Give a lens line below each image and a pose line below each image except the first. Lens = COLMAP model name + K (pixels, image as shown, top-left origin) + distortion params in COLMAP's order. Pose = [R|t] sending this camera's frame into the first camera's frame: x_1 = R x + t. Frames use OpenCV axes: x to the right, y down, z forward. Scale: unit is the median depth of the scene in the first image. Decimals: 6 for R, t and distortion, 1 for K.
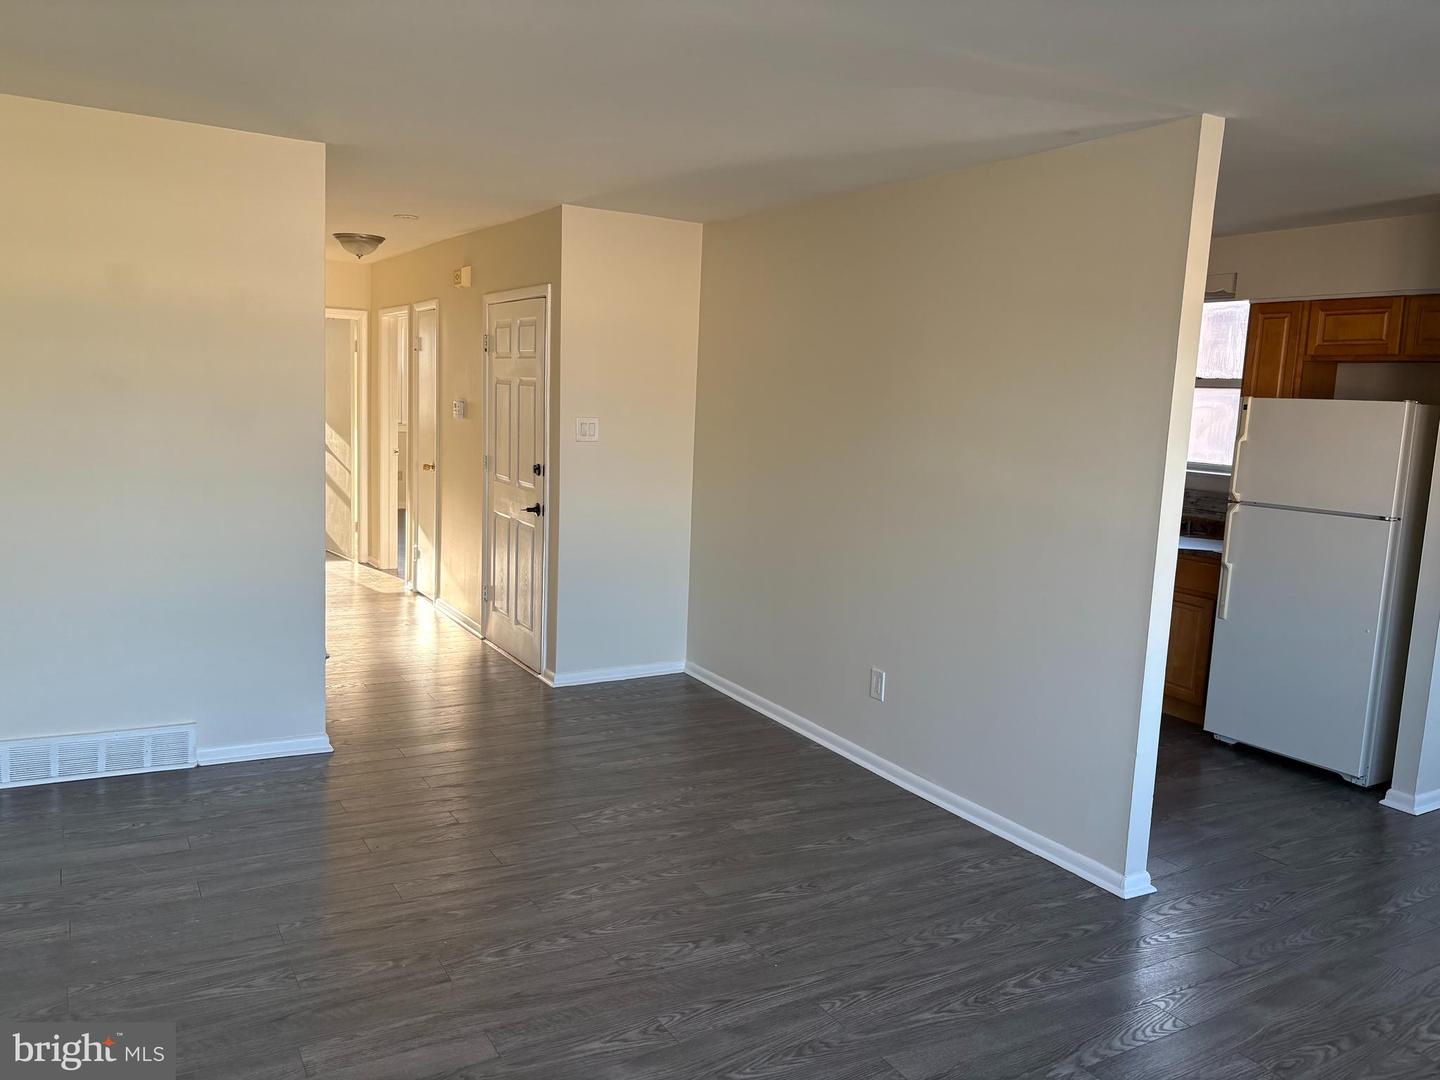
lens RADIAL K [[1107.1, 0, 720.0], [0, 1107.1, 540.0], [0, 0, 1]] dist [0.001228, -0.009508]
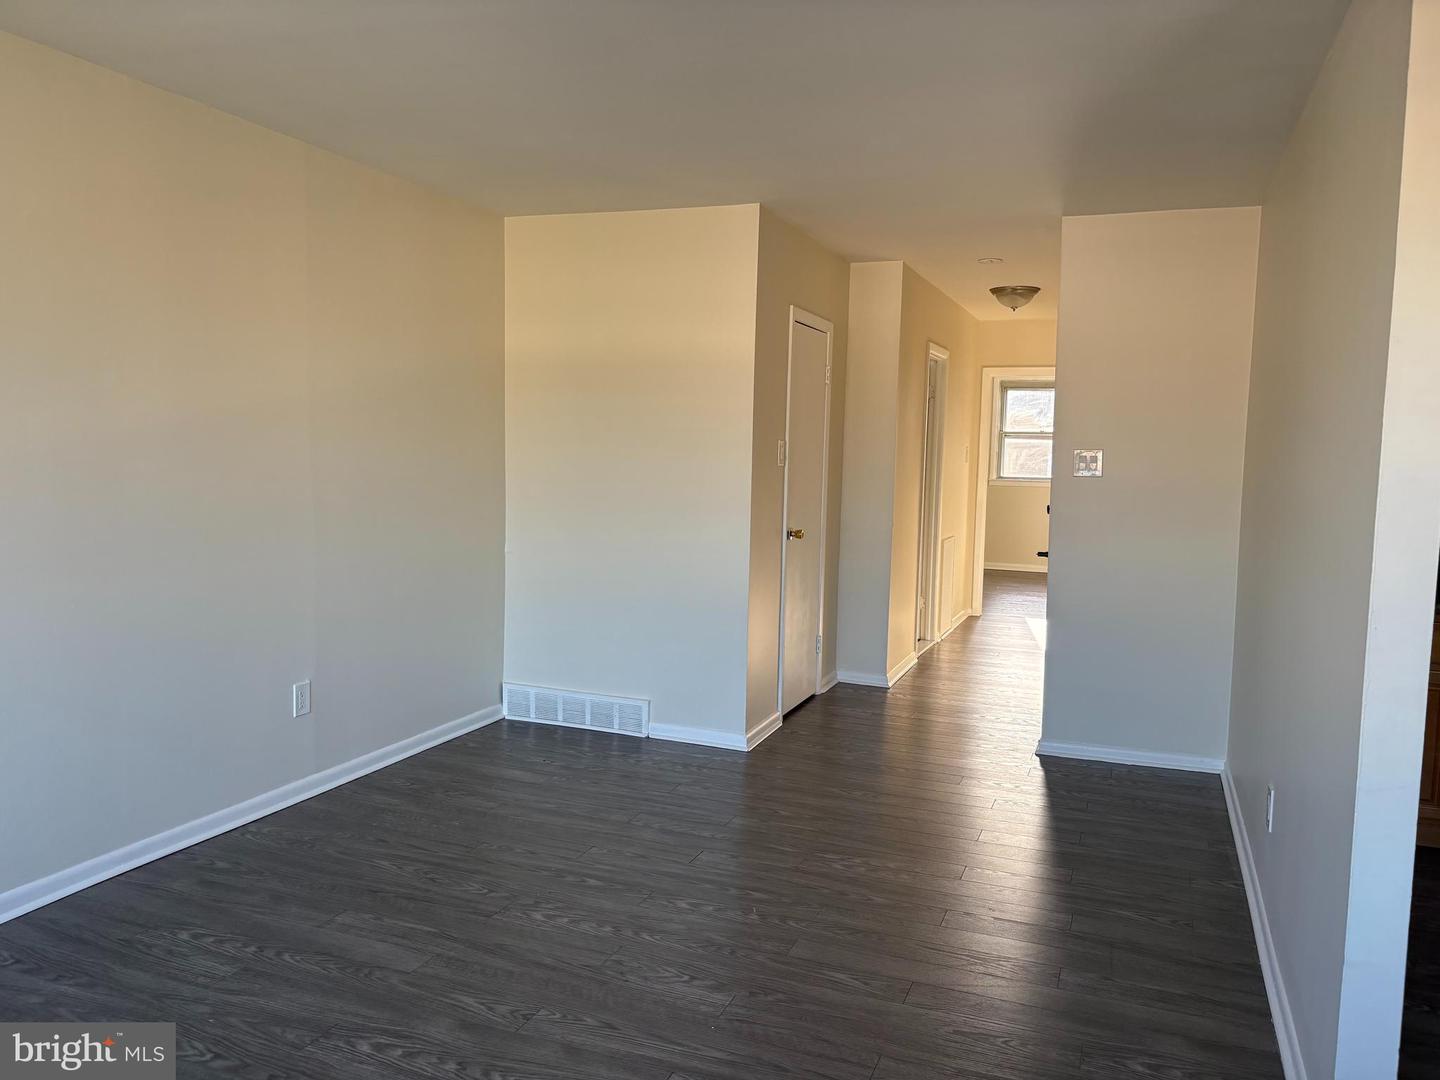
lens RADIAL K [[1107.1, 0, 720.0], [0, 1107.1, 540.0], [0, 0, 1]] dist [0.001228, -0.009508]
pose [[0.636408, 0.048151, -0.769848, 0.504567], [-0.108953, 0.993655, -0.027918, 0.019771], [0.763619, 0.101645, 0.637616, 0.294937]]
